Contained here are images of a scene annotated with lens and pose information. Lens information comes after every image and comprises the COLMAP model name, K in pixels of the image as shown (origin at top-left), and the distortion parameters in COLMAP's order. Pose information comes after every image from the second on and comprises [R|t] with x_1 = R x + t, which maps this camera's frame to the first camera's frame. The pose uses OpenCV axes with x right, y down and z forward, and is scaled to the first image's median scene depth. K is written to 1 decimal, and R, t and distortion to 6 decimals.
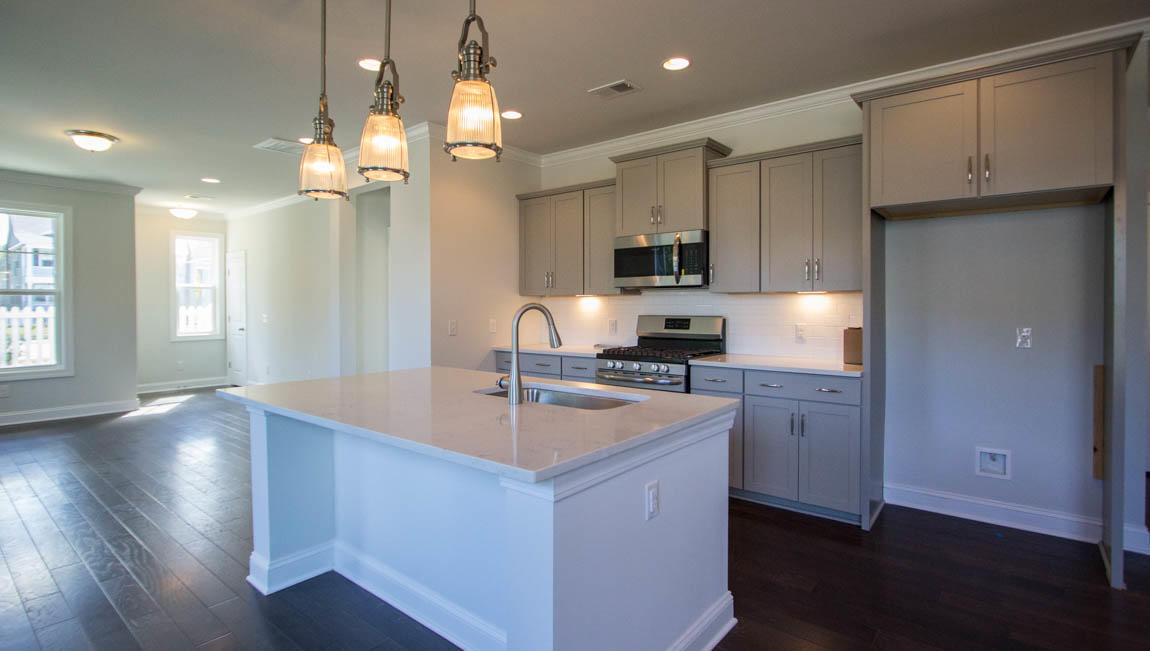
lens RADIAL K [[547.4, 0, 576.9], [0, 547.4, 311.5], [0, 0, 1]] dist [-0.011596, -0.000457]
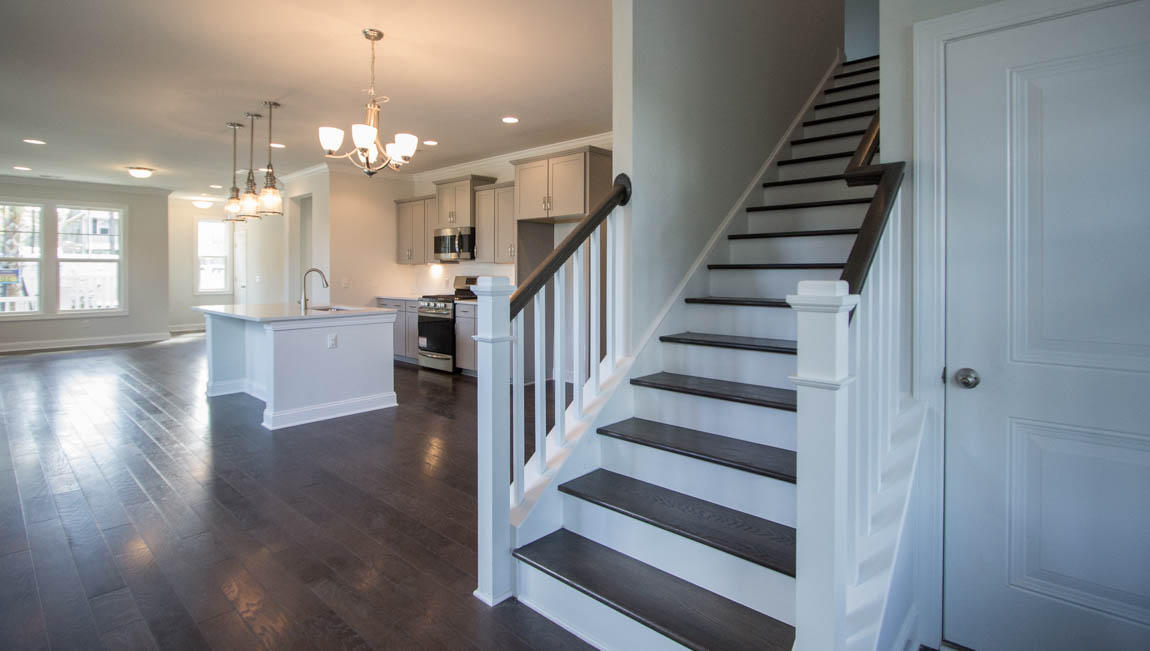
lens RADIAL K [[555.7, 0, 574.5], [0, 555.7, 279.0], [0, 0, 1]] dist [-0.002378, -0.000372]
pose [[0.997567, 0.007714, -0.069293, 0.607402], [-0.007805, 0.999969, -0.001031, 0.014780], [0.069283, 0.001569, 0.997596, -0.663358]]
